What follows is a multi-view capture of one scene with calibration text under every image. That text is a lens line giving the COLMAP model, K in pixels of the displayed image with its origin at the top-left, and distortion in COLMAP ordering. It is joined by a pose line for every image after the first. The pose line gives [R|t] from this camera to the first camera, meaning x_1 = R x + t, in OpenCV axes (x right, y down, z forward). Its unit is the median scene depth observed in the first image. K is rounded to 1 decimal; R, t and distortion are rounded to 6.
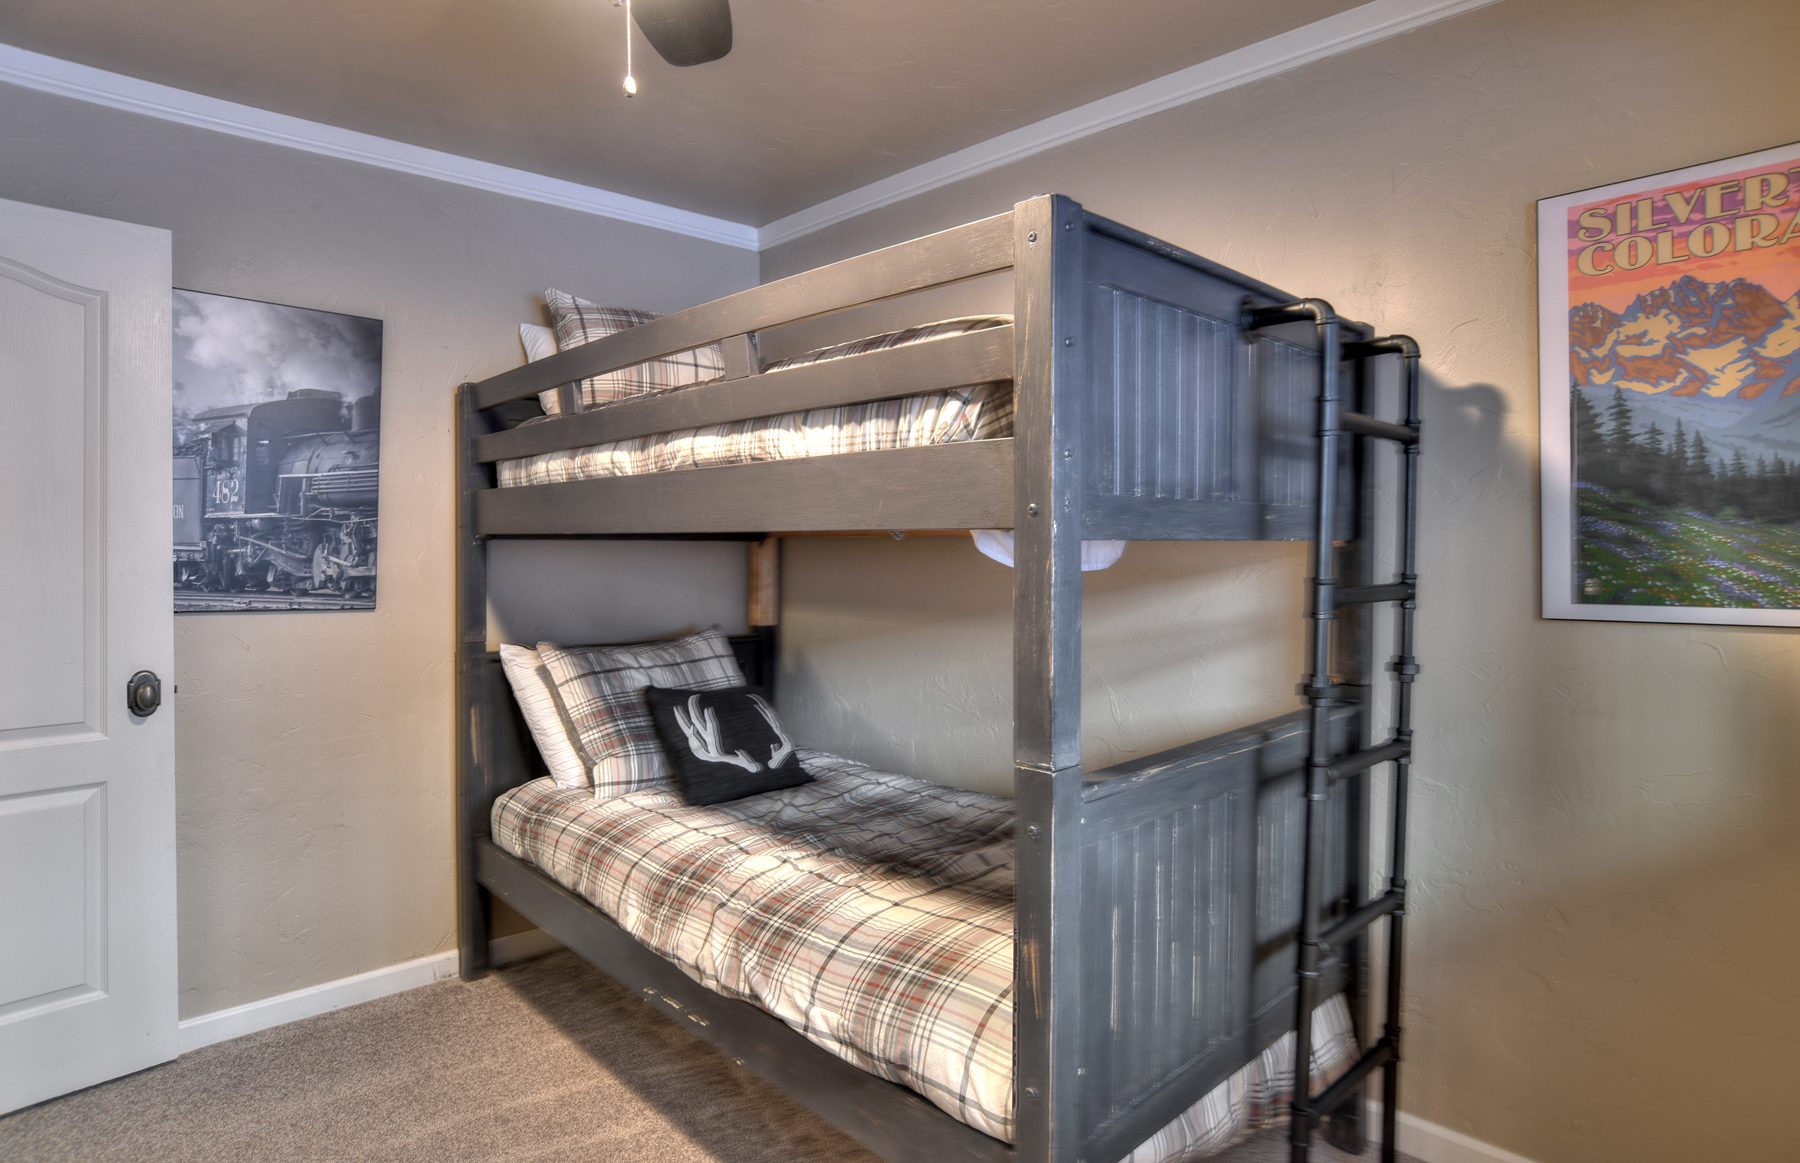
lens RADIAL K [[991.9, 0, 901.1], [0, 991.9, 542.4], [0, 0, 1]] dist [-0.069185, 0.000037]
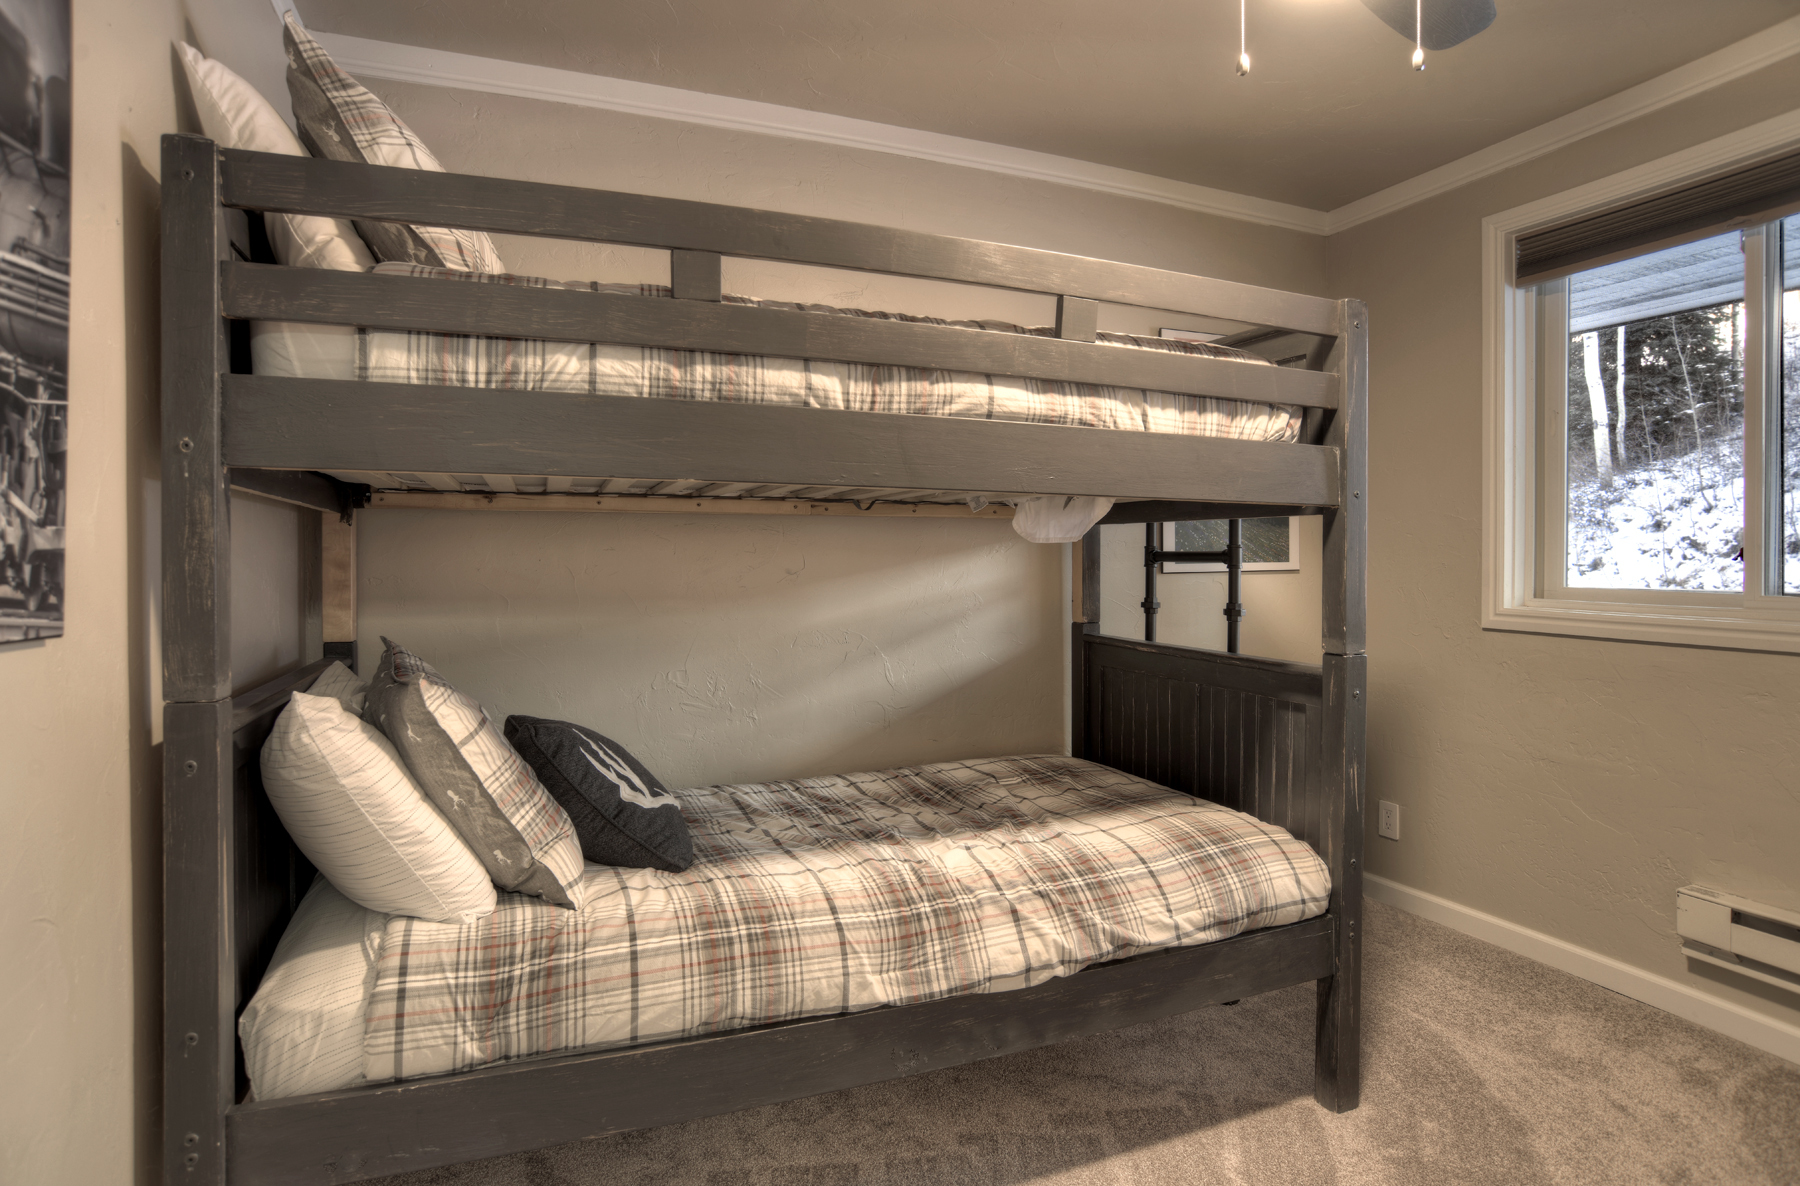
lens RADIAL K [[915.1, 0, 901.9], [0, 915.1, 568.9], [0, 0, 1]] dist [-0.066871, 0.001413]
pose [[0.363136, -0.006694, 0.931712, -0.802676], [-0.002980, 0.999961, 0.008346, 0.041379], [-0.931732, -0.005807, 0.363101, 0.623179]]
